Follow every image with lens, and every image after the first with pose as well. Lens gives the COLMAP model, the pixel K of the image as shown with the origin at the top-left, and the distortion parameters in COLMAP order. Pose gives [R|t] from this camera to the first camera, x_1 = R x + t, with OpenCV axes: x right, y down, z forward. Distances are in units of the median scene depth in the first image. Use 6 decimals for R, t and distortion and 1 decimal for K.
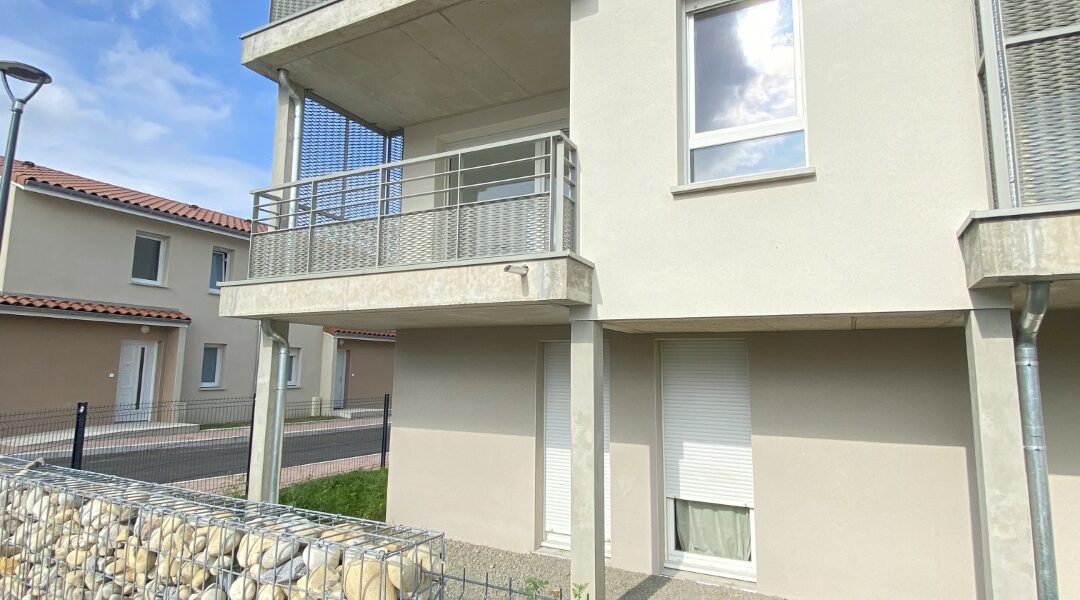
lens RADIAL K [[573.3, 0, 540.0], [0, 573.3, 300.0], [0, 0, 1]] dist [0.003725, -0.000144]
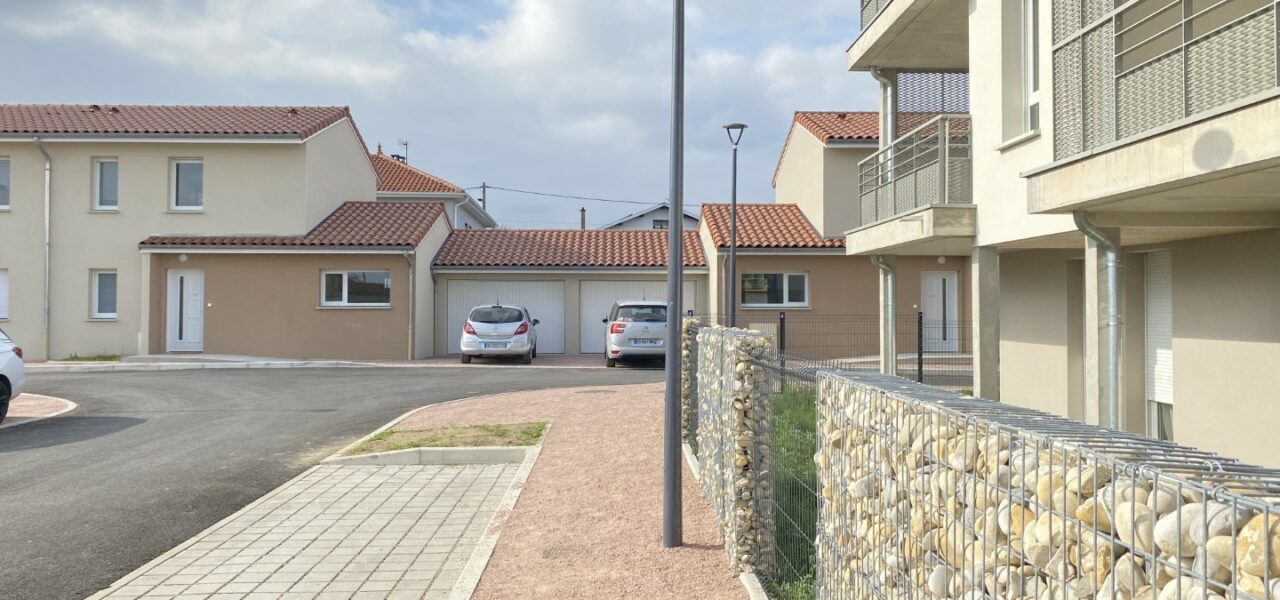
lens RADIAL K [[958.6, 0, 640.0], [0, 958.6, 300.0], [0, 0, 1]] dist [-0.000320, -0.005293]
pose [[0.484189, -0.021433, -0.874701, 1.463000], [0.116717, 0.992348, 0.040293, -0.020792], [0.867143, -0.121602, 0.482986, -0.707486]]
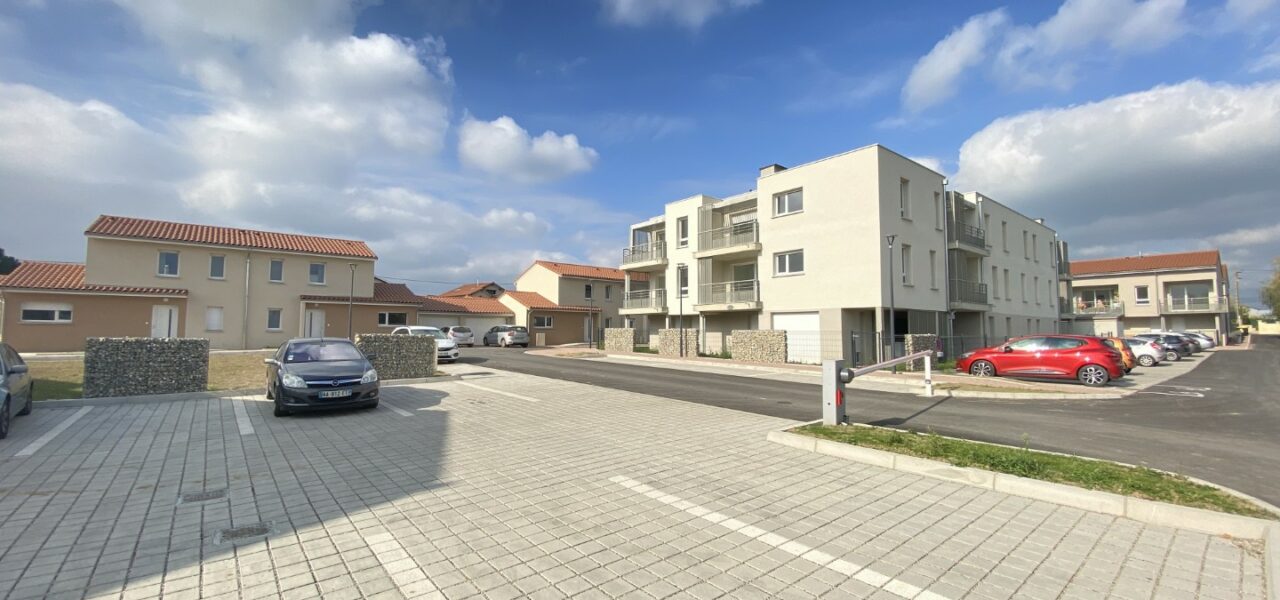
lens RADIAL K [[511.4, 0, 640.0], [0, 511.4, 300.0], [0, 0, 1]] dist [0.000241, 0.000034]
pose [[0.920865, -0.036318, -0.388187, 1.907193], [0.059816, 0.997025, 0.048618, -0.410799], [0.385266, -0.067991, 0.920297, -4.239520]]
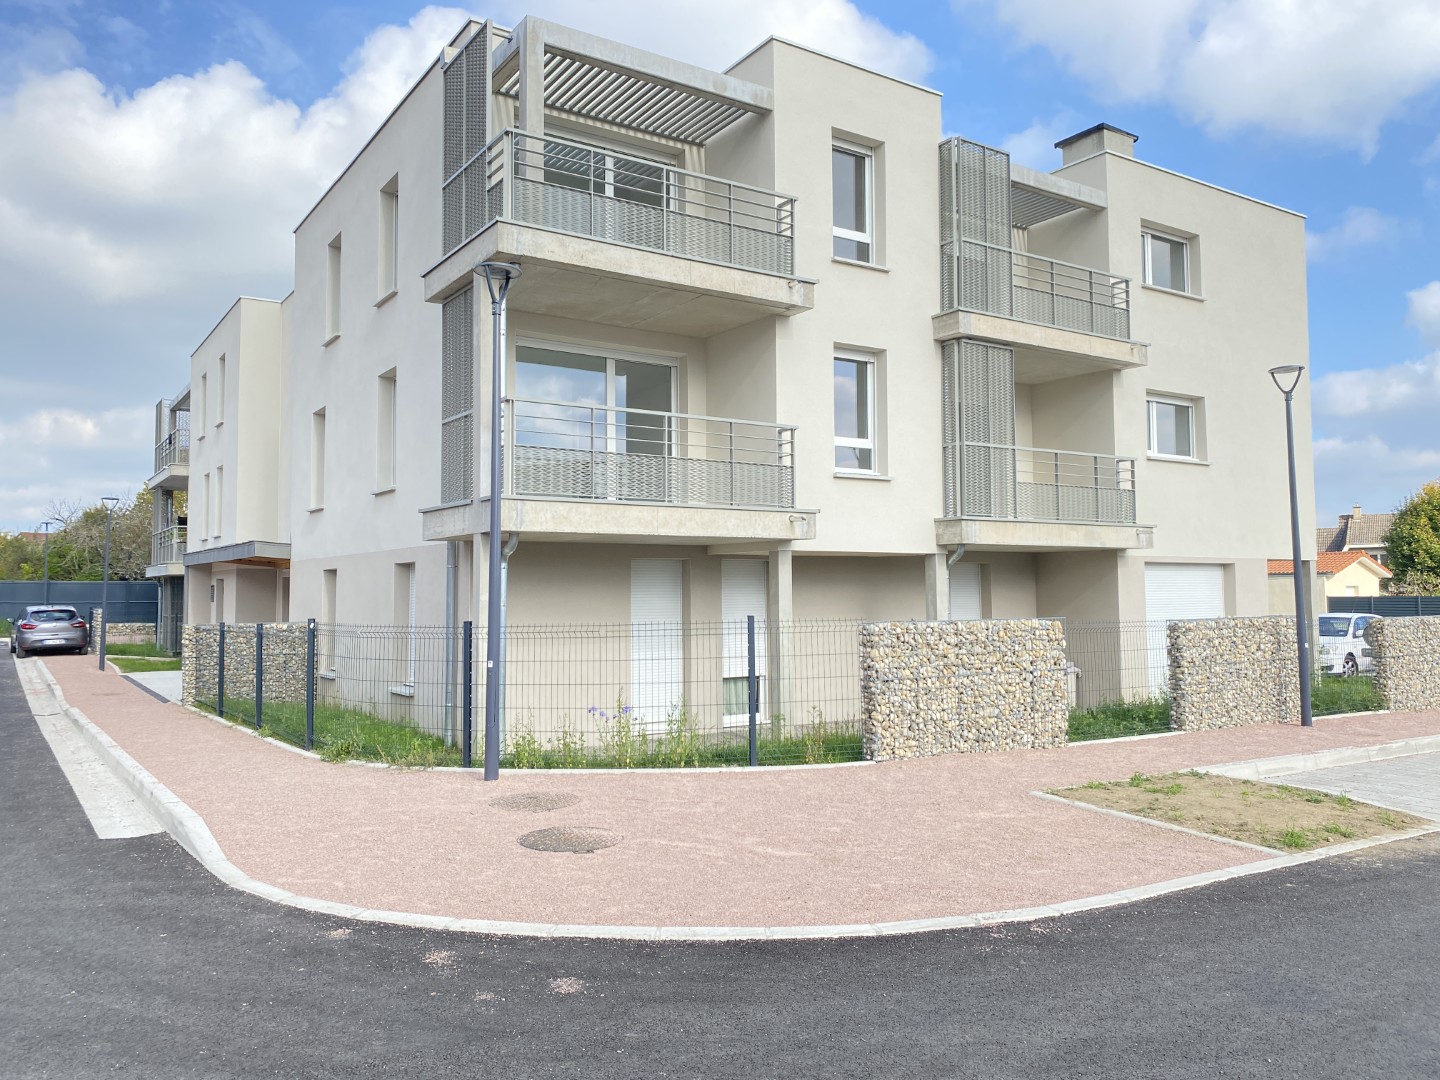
lens RADIAL K [[1101.3, 0, 720.0], [0, 1101.3, 540.0], [0, 0, 1]] dist [-0.000754, -0.000277]
pose [[0.496913, 0.028557, 0.867330, -2.177082], [-0.095415, 0.995197, 0.021899, -0.032857], [-0.862539, -0.093638, 0.497251, -0.264568]]
